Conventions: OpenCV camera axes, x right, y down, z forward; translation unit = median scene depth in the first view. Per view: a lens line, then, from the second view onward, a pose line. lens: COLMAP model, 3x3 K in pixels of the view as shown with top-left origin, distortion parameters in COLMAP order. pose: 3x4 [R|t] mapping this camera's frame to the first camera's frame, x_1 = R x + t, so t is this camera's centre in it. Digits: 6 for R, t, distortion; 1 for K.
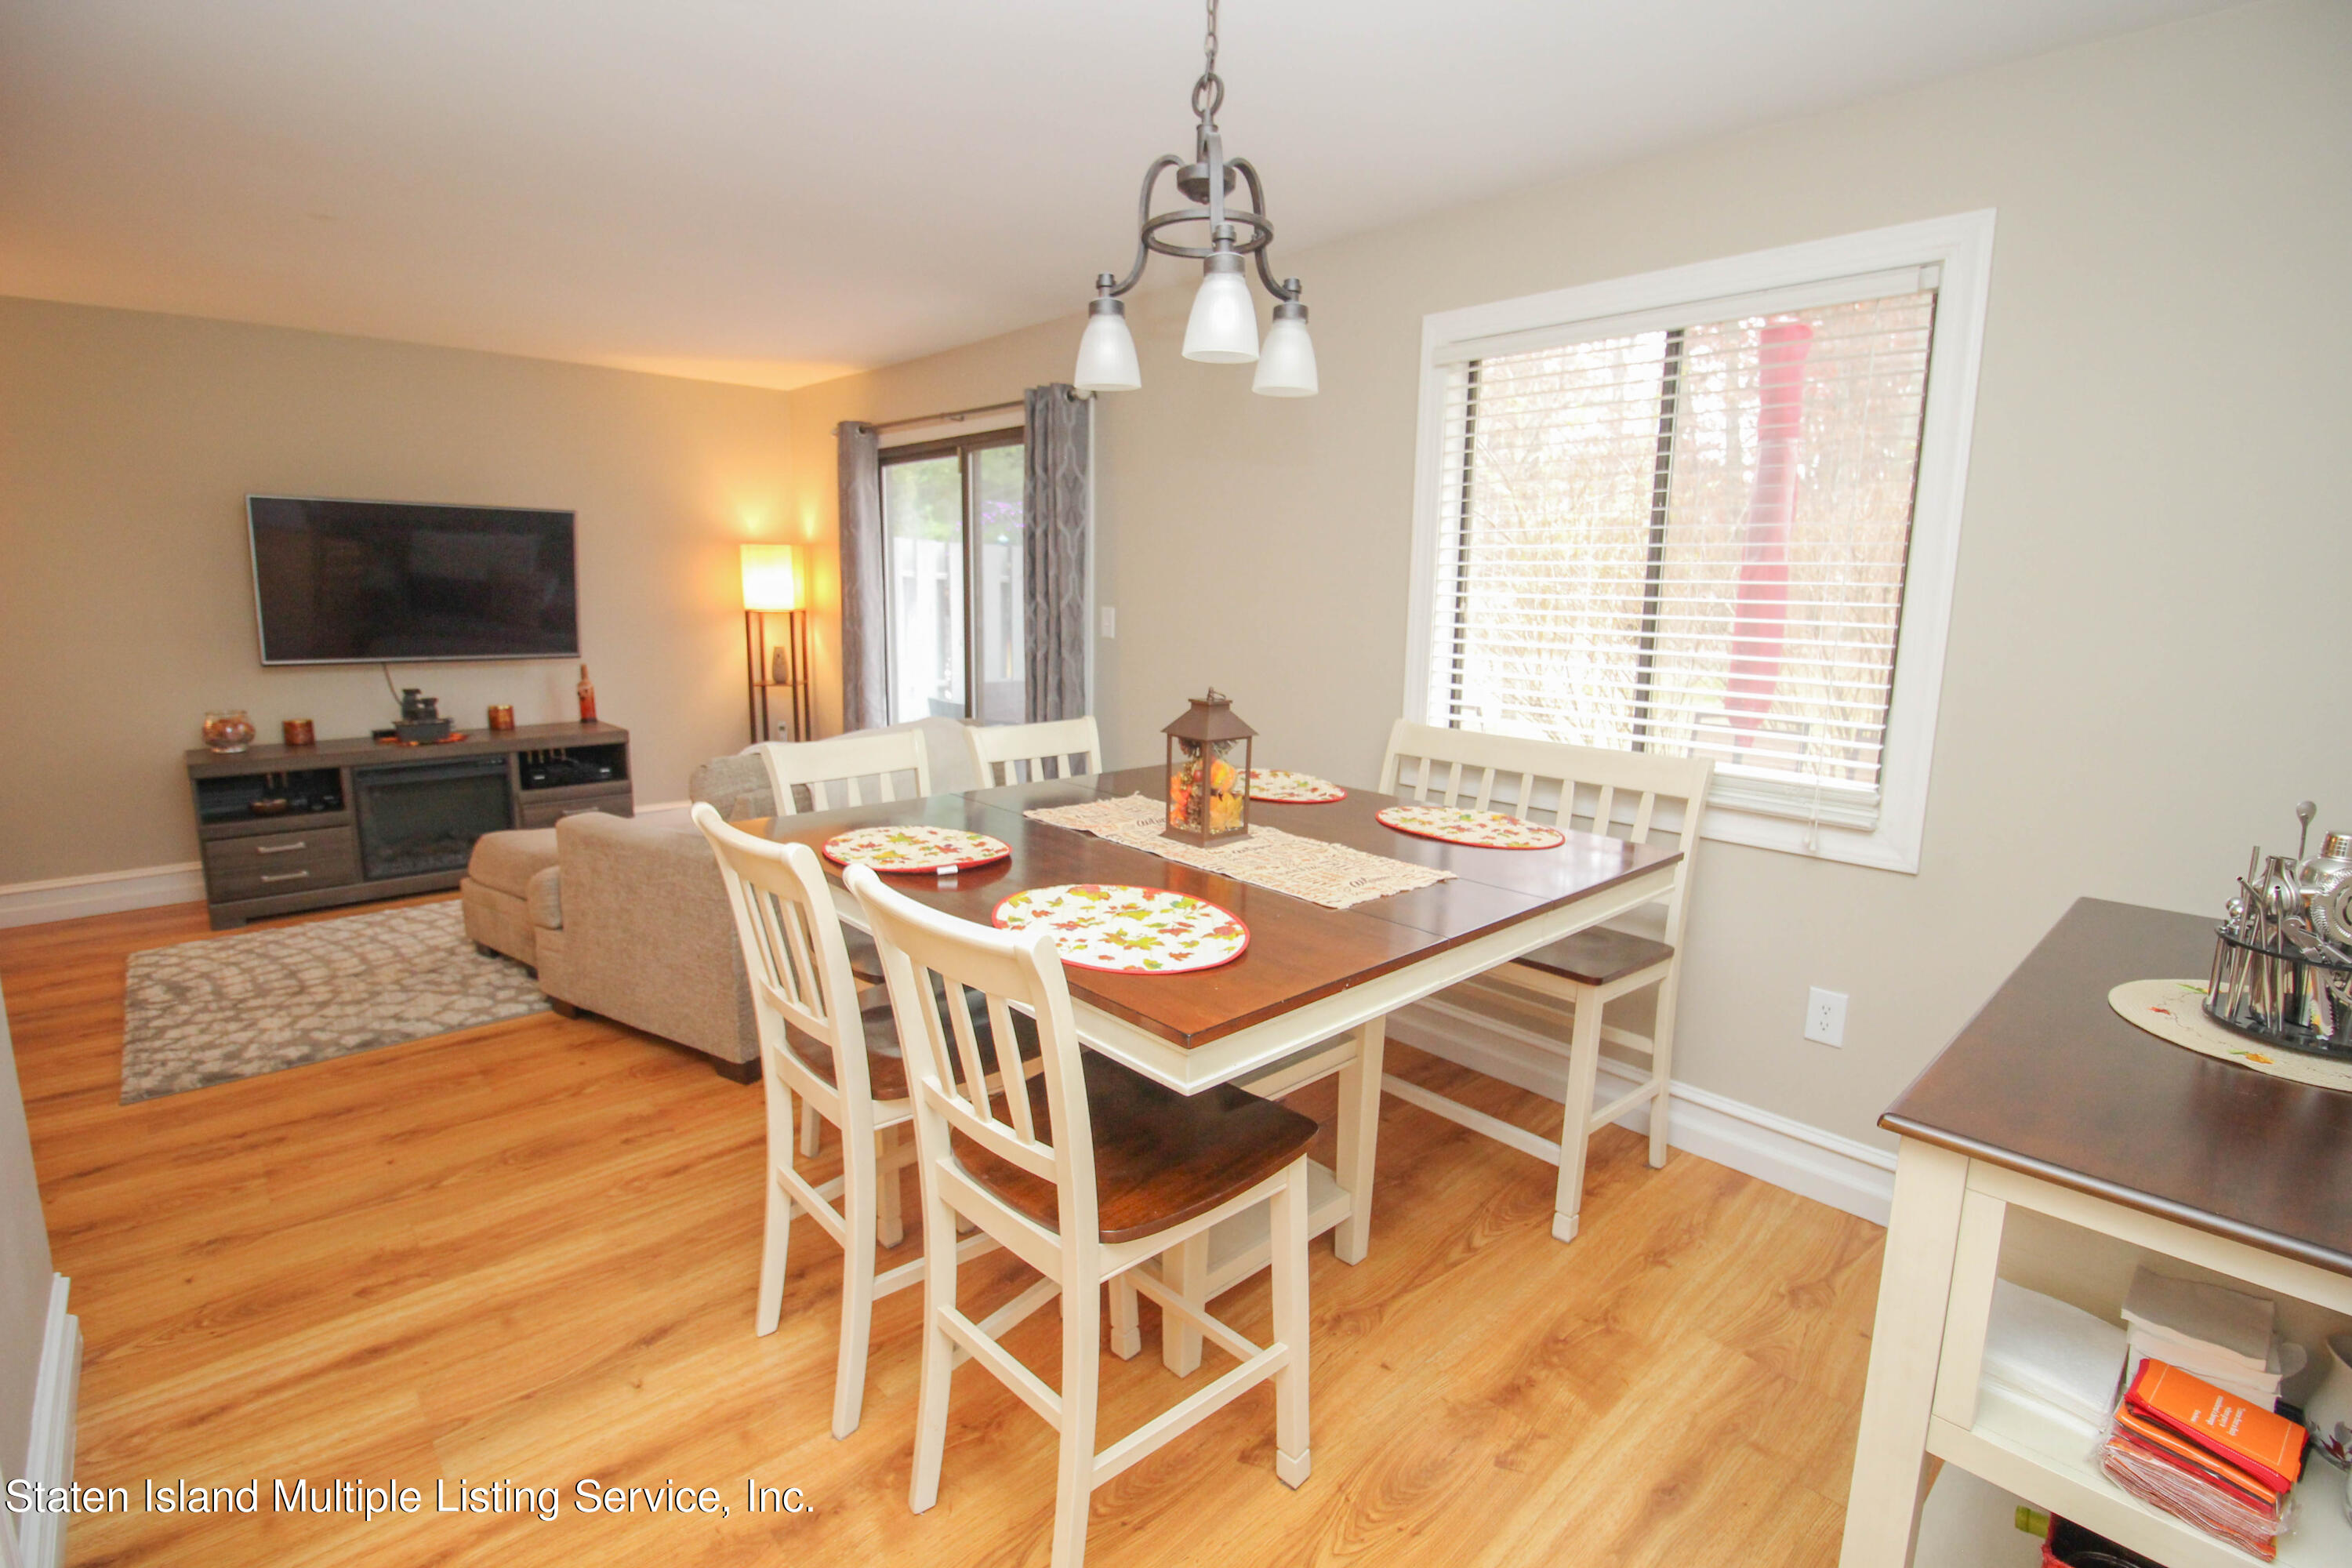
lens RADIAL K [[1104.1, 0, 1179.6], [0, 1104.1, 780.7], [0, 0, 1]] dist [-0.009942, -0.002472]
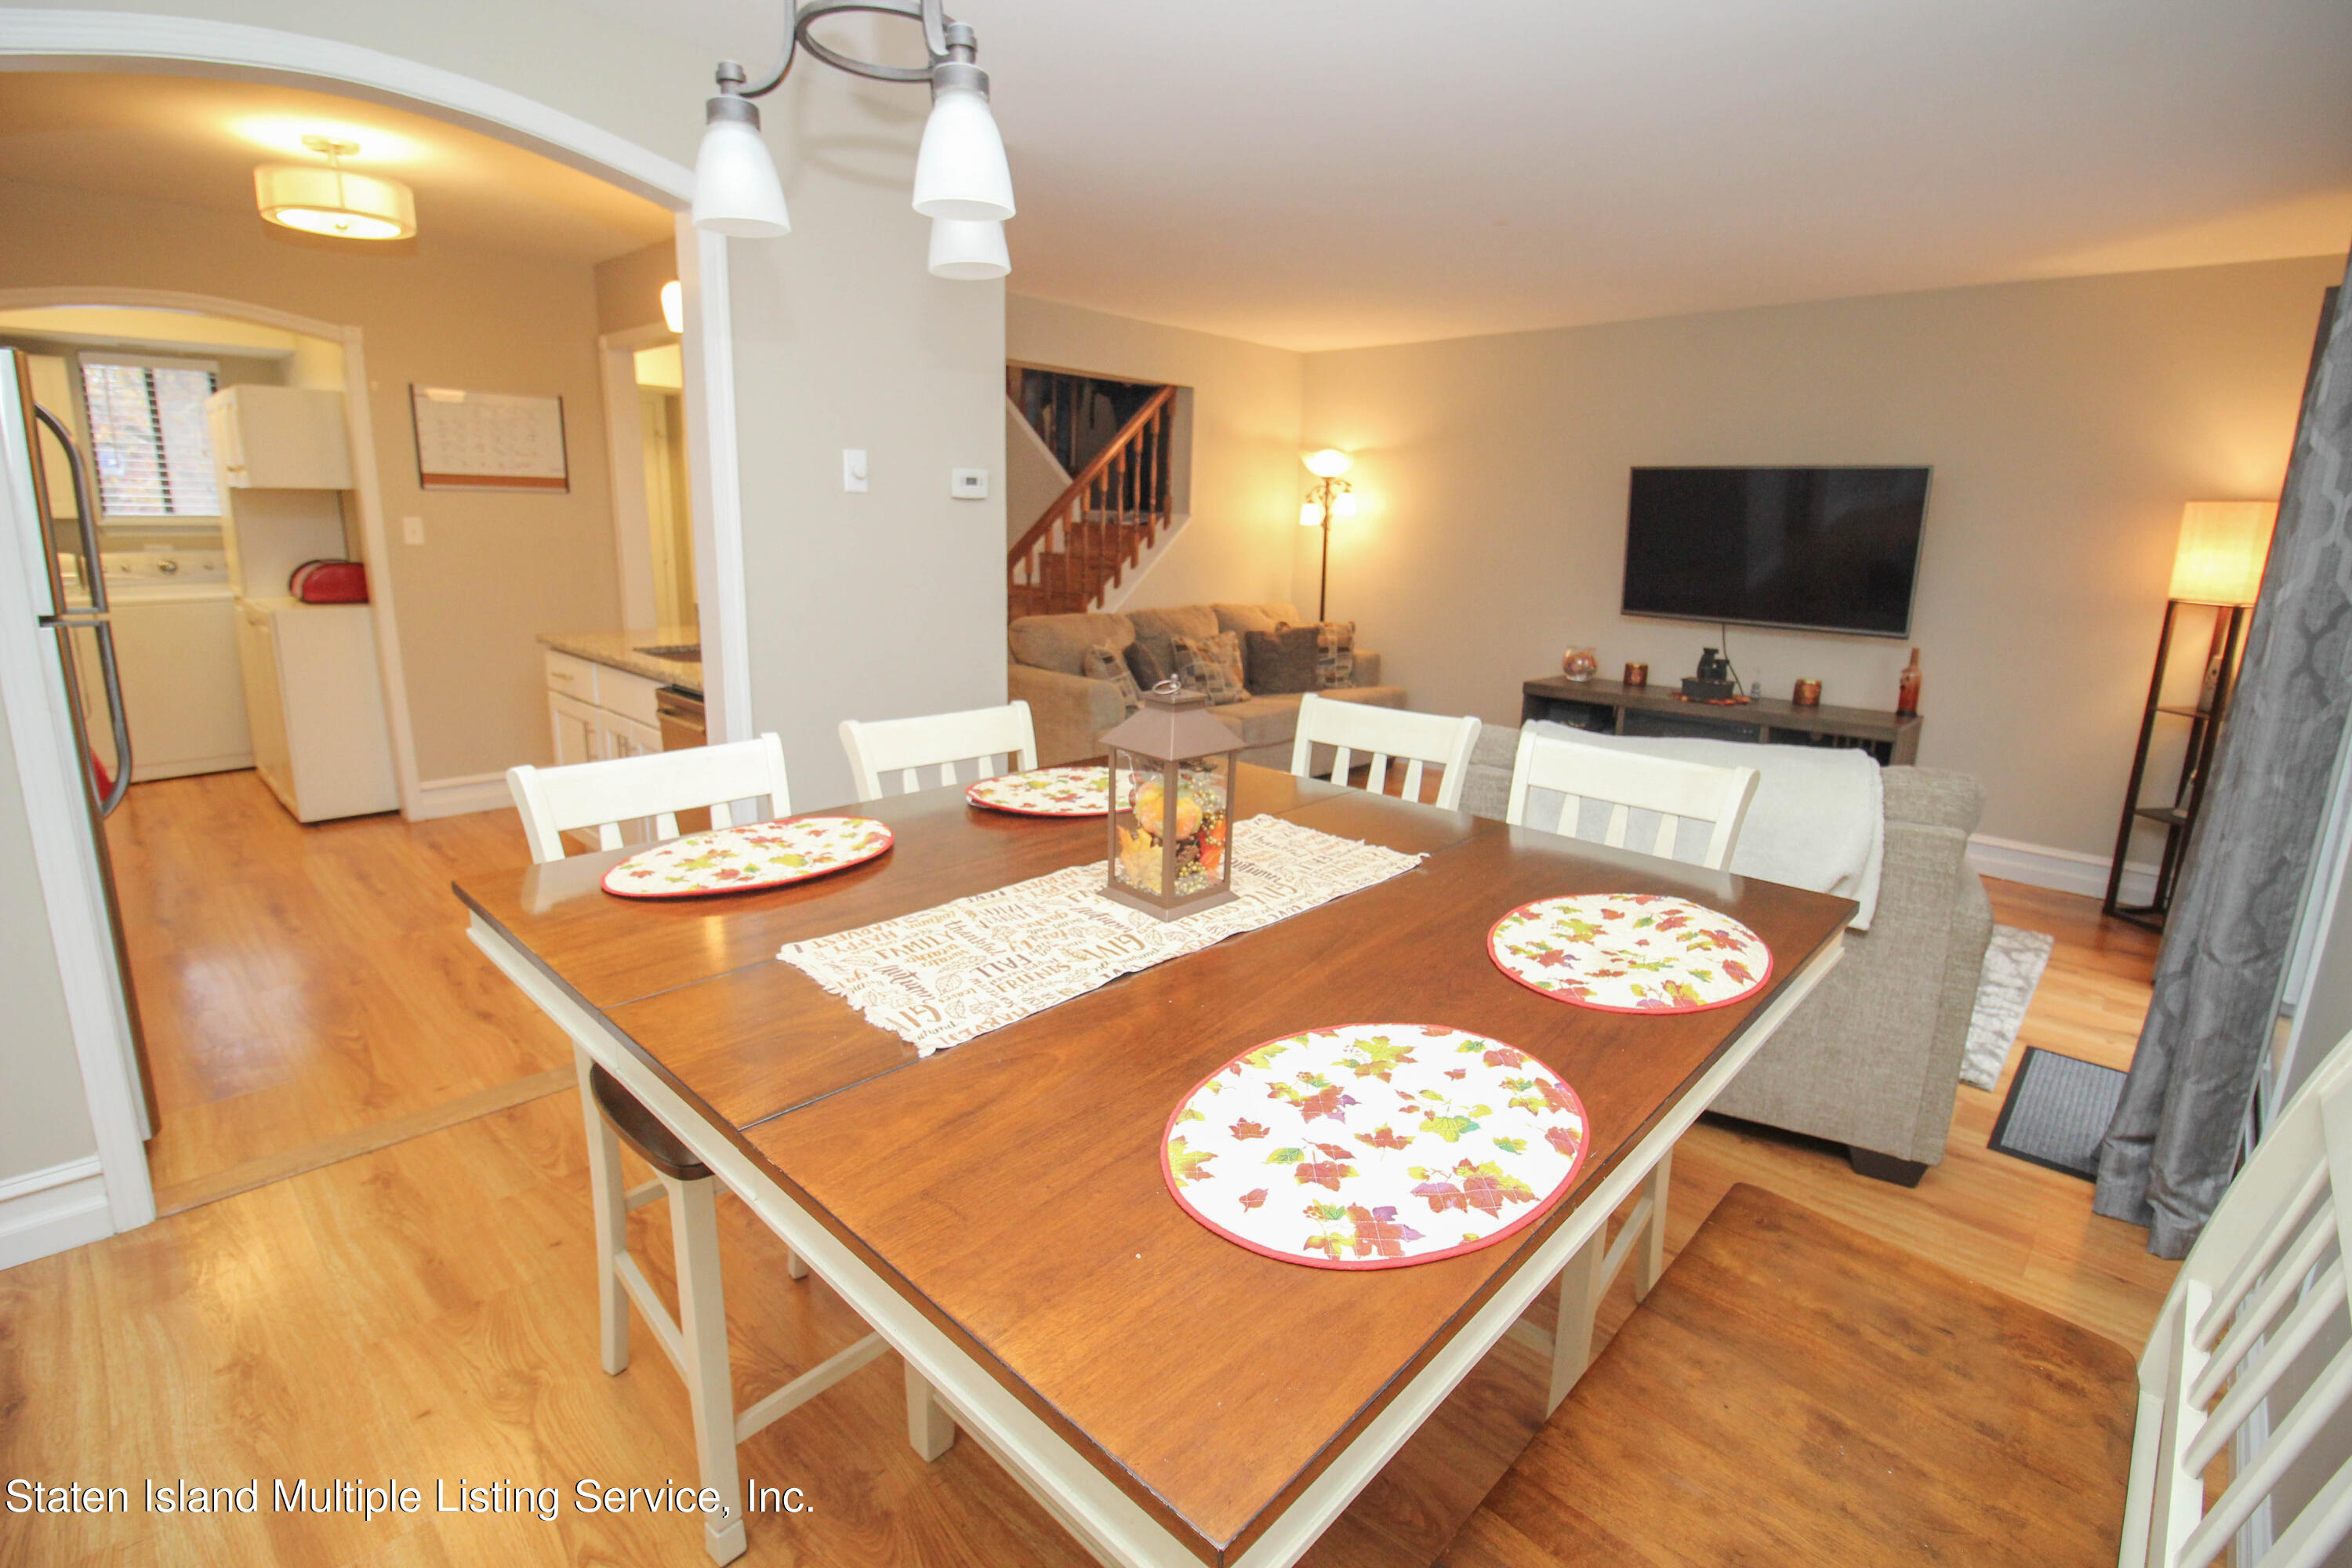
lens RADIAL K [[1104.1, 0, 1187.0], [0, 1104.1, 770.3], [0, 0, 1]] dist [-0.009942, -0.002472]
pose [[0.078095, 0.203997, -0.975852, 0.309048], [-0.207559, 0.960719, 0.184223, -0.065210], [0.975100, 0.188160, 0.117369, 0.447241]]
